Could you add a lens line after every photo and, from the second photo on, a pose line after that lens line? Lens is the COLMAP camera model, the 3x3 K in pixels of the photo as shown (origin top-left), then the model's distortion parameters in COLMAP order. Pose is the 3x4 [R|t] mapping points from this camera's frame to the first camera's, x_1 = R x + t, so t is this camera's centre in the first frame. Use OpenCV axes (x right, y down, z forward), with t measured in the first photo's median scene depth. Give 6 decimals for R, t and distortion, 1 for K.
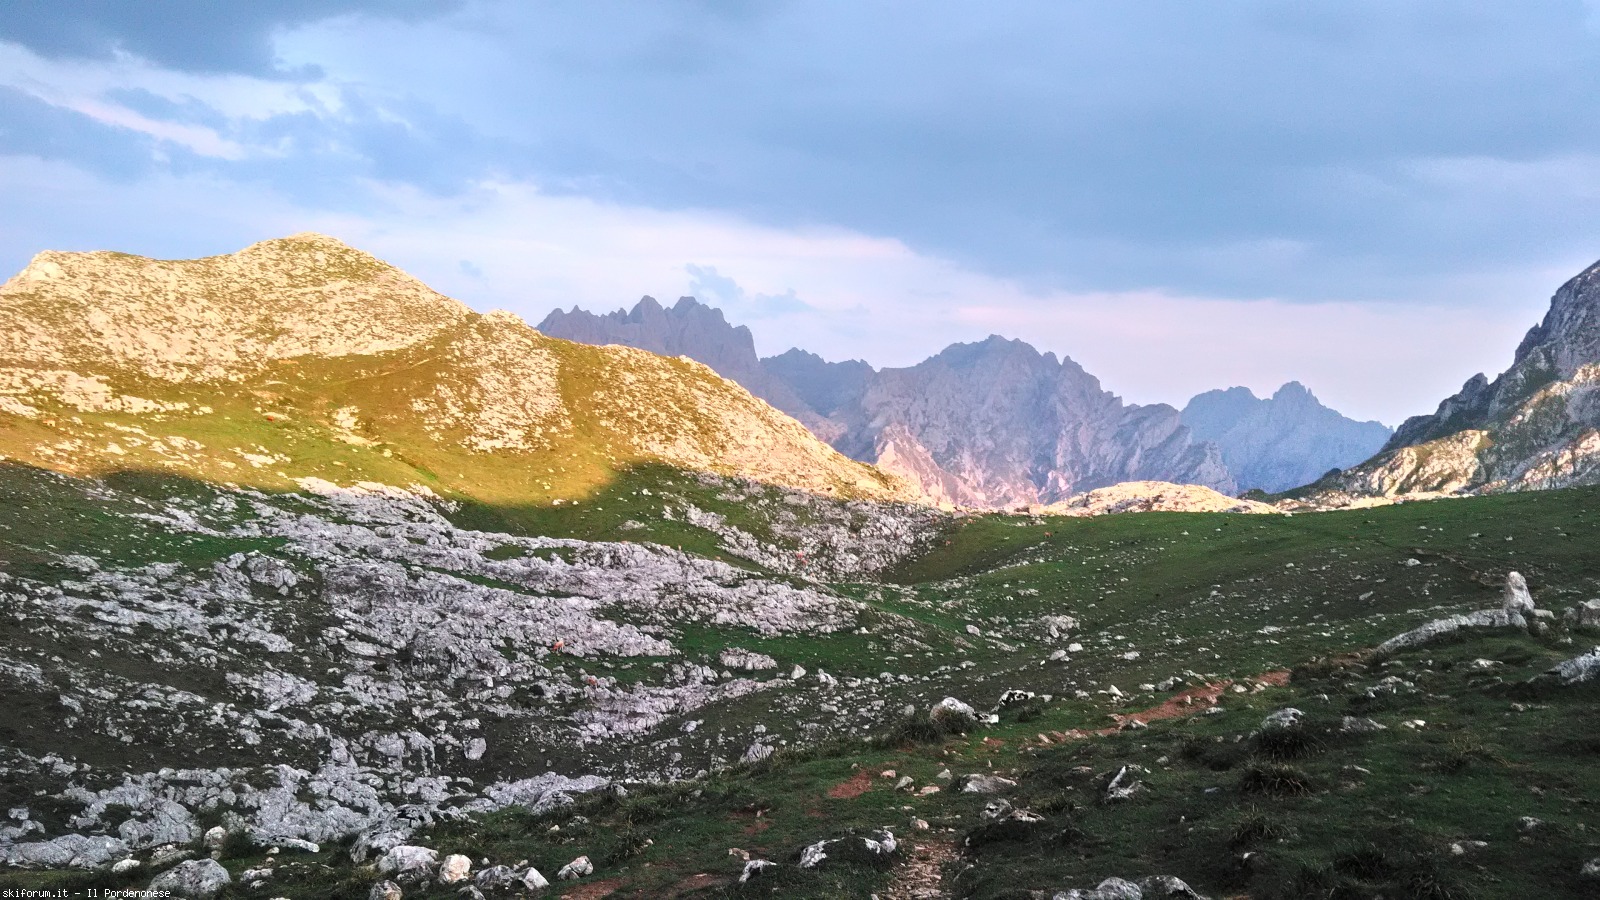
lens RADIAL K [[1244.0, 0, 810.6], [0, 1244.0, 474.9], [0, 0, 1]] dist [0.085362, -0.188106]
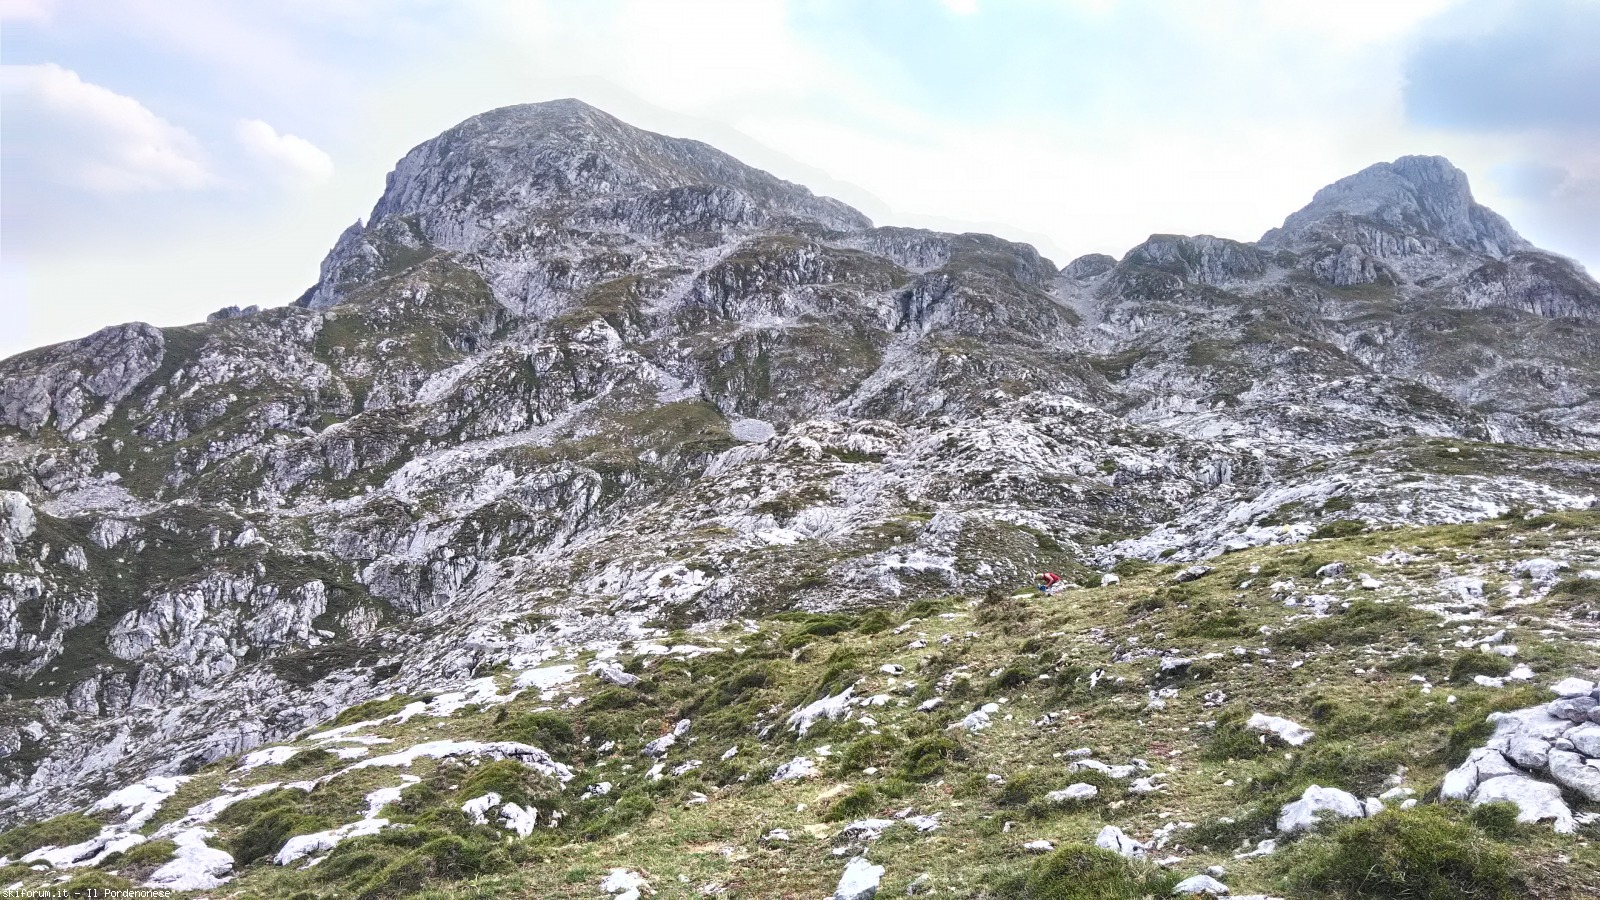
lens RADIAL K [[1244.0, 0, 810.6], [0, 1244.0, 474.9], [0, 0, 1]] dist [0.085362, -0.188106]
pose [[0.569113, 0.051912, 0.820619, 0.304329], [0.017084, 0.997043, -0.074920, 0.052551], [-0.822082, 0.056658, 0.566544, 0.665934]]
